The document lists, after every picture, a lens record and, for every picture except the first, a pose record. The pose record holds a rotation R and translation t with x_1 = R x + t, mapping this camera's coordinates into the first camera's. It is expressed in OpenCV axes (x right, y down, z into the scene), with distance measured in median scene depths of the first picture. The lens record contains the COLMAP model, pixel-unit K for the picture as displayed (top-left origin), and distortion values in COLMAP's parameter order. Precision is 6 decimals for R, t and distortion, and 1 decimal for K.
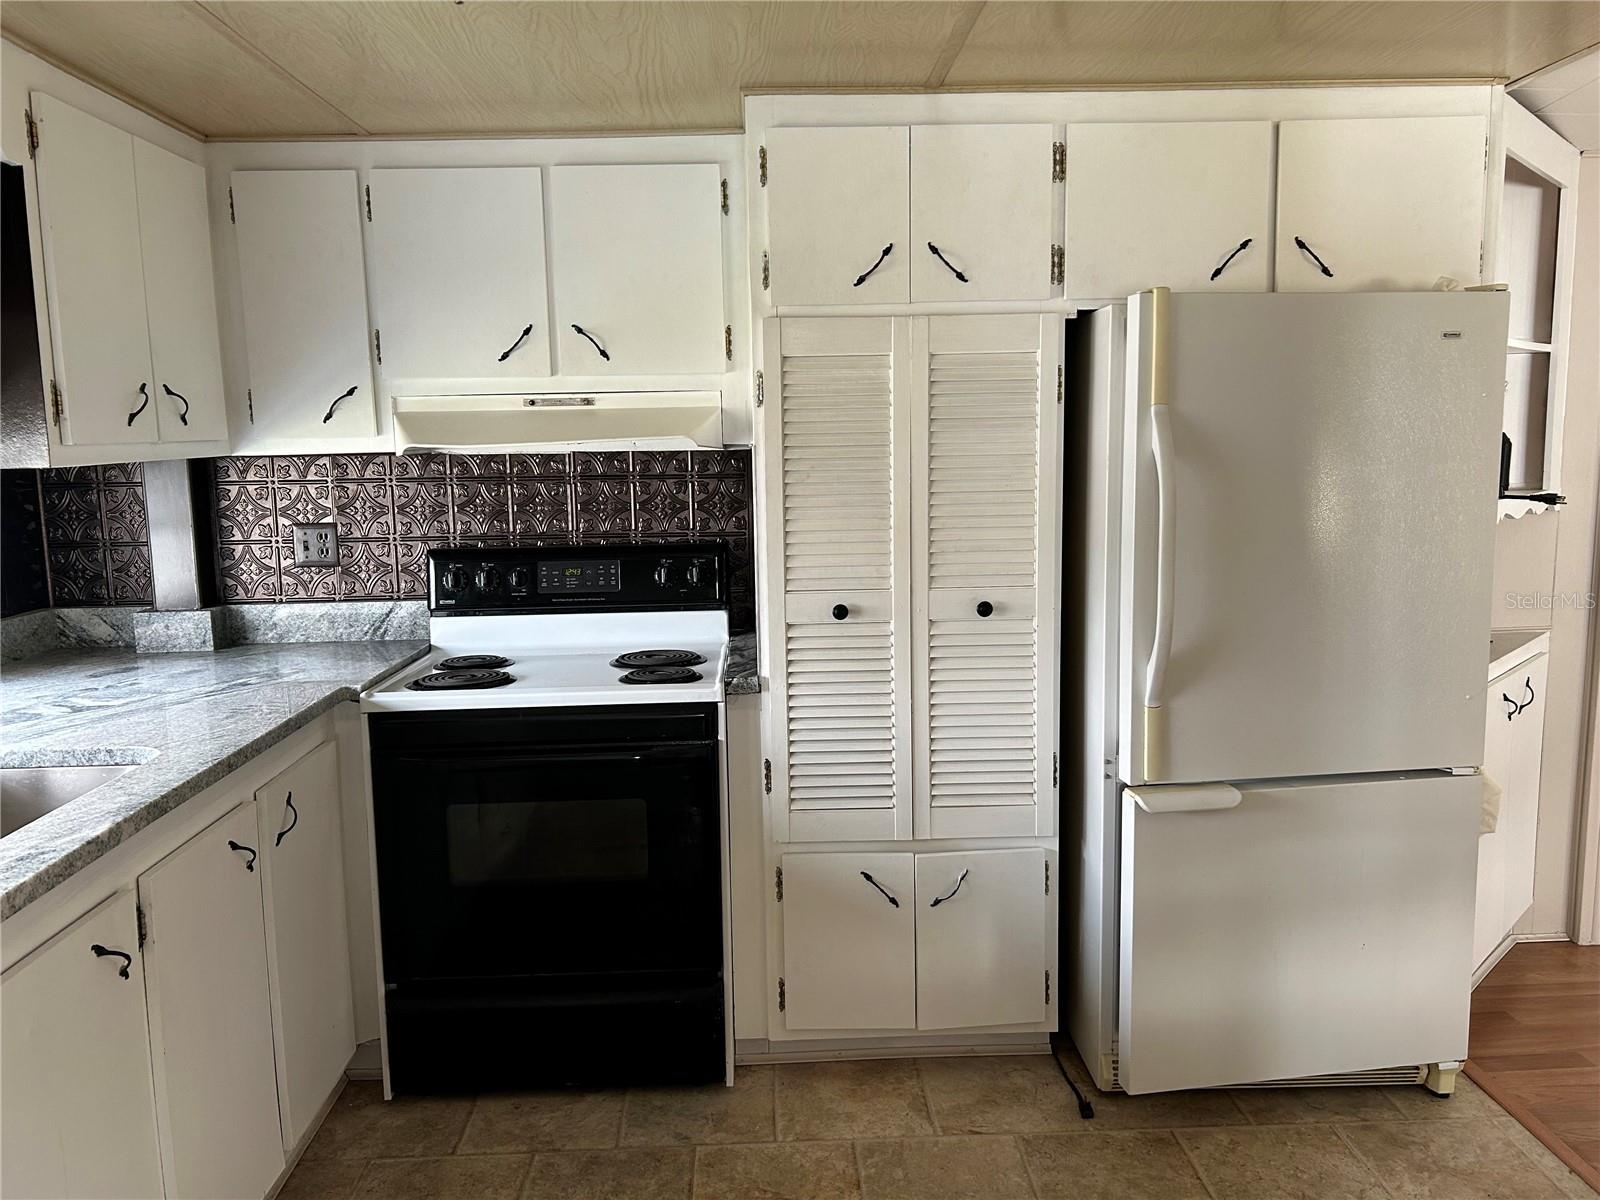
lens RADIAL K [[1198.8, 0, 791.3], [0, 1198.8, 602.1], [0, 0, 1]] dist [0.106901, -0.134180]
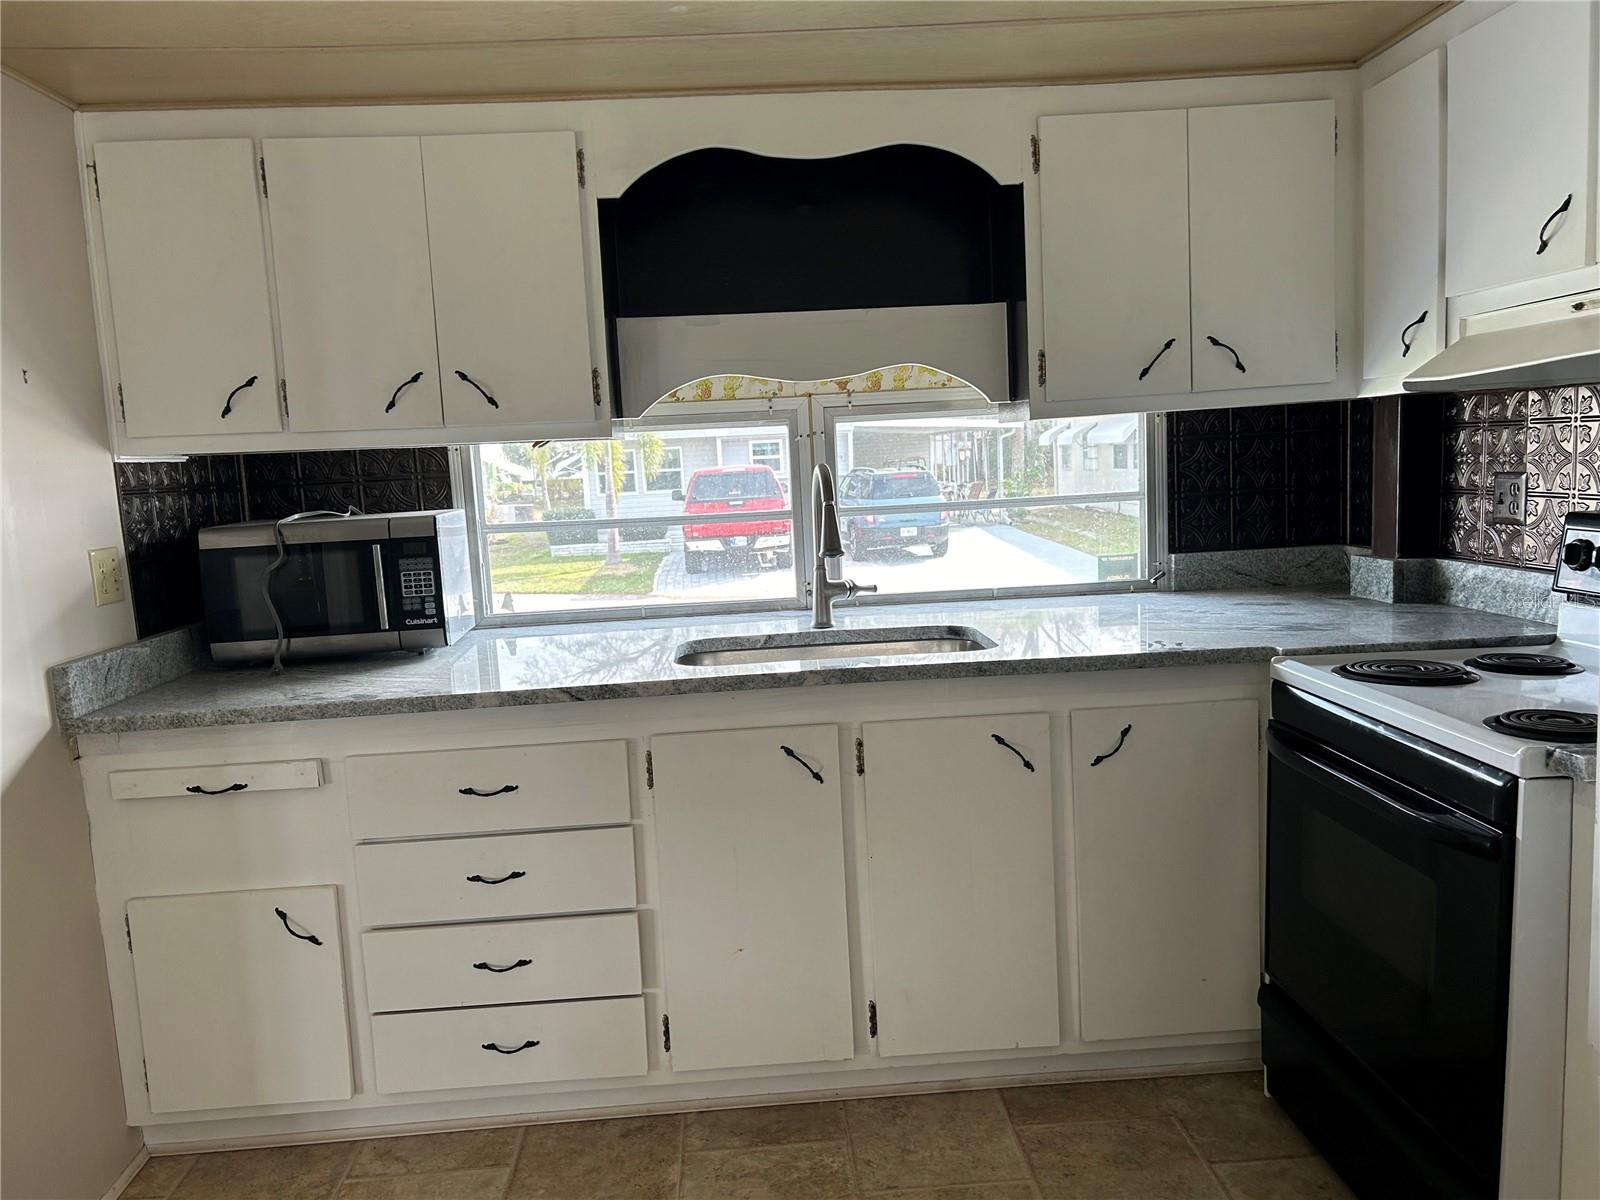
lens RADIAL K [[1205.4, 0, 800.0], [0, 1205.4, 600.0], [0, 0, 1]] dist [0.040272, -0.060865]
pose [[0.027170, 0.135745, -0.990371, 0.451859], [-0.084416, 0.987509, 0.133037, -0.049655], [0.996060, 0.079989, 0.038290, 0.503060]]
